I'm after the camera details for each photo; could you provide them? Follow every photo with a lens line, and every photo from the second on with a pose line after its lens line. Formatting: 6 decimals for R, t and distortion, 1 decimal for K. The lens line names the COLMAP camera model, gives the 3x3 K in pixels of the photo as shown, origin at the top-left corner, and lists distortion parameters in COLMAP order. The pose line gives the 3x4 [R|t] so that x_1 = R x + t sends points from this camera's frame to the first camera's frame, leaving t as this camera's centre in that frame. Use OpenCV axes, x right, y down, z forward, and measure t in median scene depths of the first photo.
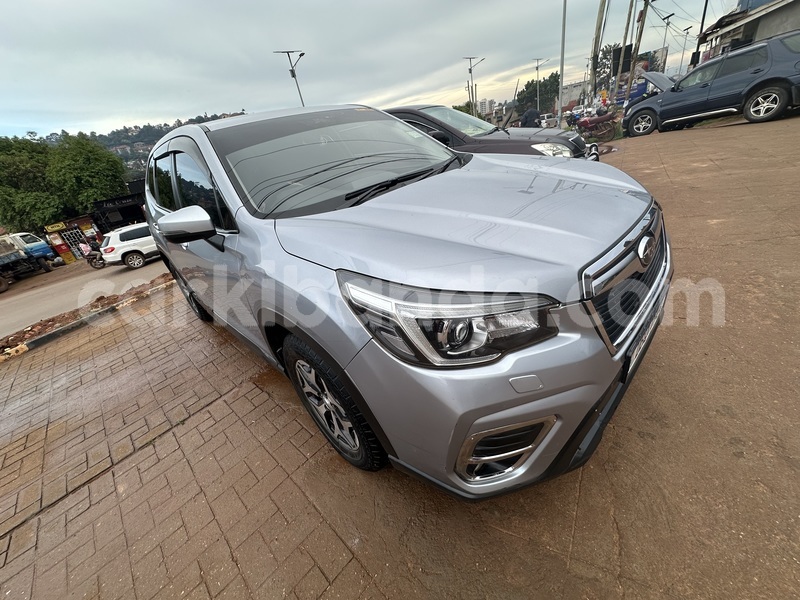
lens RADIAL K [[319.2, 0, 399.2], [0, 319.2, 301.5], [0, 0, 1]] dist [-0.000977, 0.000061]
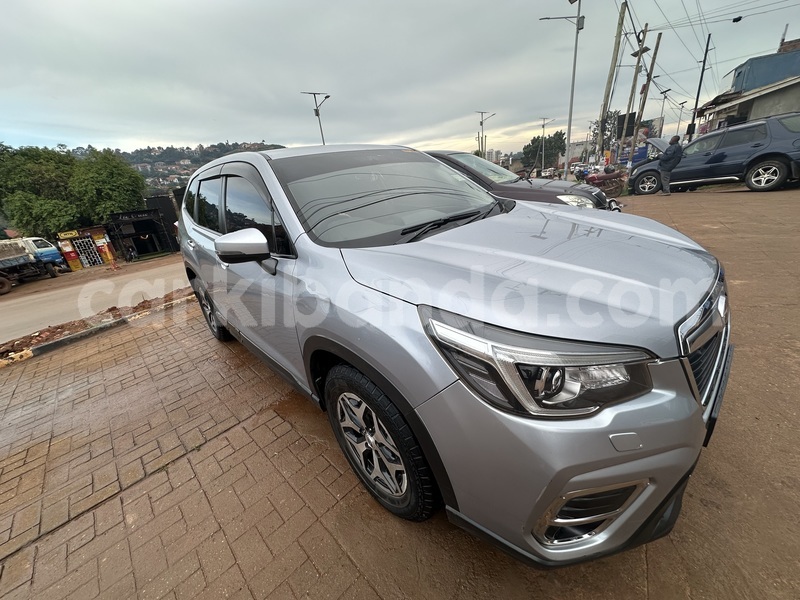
lens RADIAL K [[319.2, 0, 399.2], [0, 319.2, 301.5], [0, 0, 1]] dist [-0.000977, 0.000061]
pose [[0.996873, 0.079003, 0.001588, -0.115451], [-0.078422, 0.991611, -0.102750, -0.001701], [-0.009693, 0.102304, 0.994706, 0.009010]]
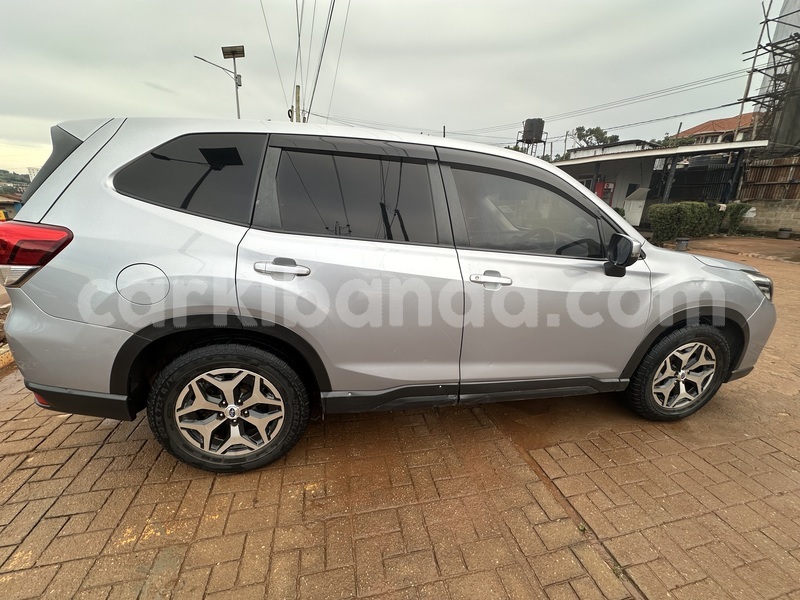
lens RADIAL K [[319.2, 0, 399.2], [0, 319.2, 301.5], [0, 0, 1]] dist [-0.000977, 0.000061]
pose [[0.529131, -0.039760, 0.847608, -1.384714], [0.260173, 0.958391, -0.117460, -0.106435], [-0.807670, 0.282676, 0.517459, 0.788525]]
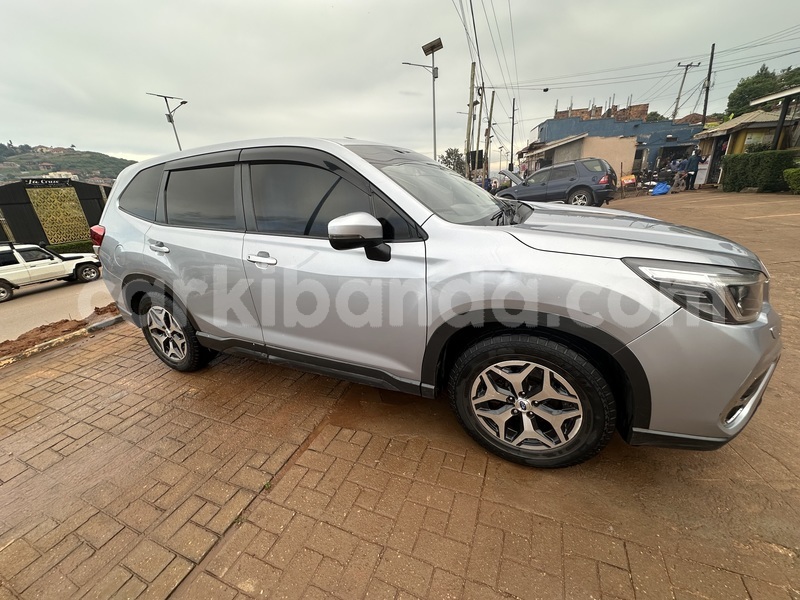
lens RADIAL K [[319.2, 0, 399.2], [0, 319.2, 301.5], [0, 0, 1]] dist [-0.000977, 0.000061]
pose [[0.930281, -0.006768, 0.366784, -0.634929], [0.072057, 0.983723, -0.164608, 0.088258], [-0.359700, 0.179562, 0.915627, 0.102326]]
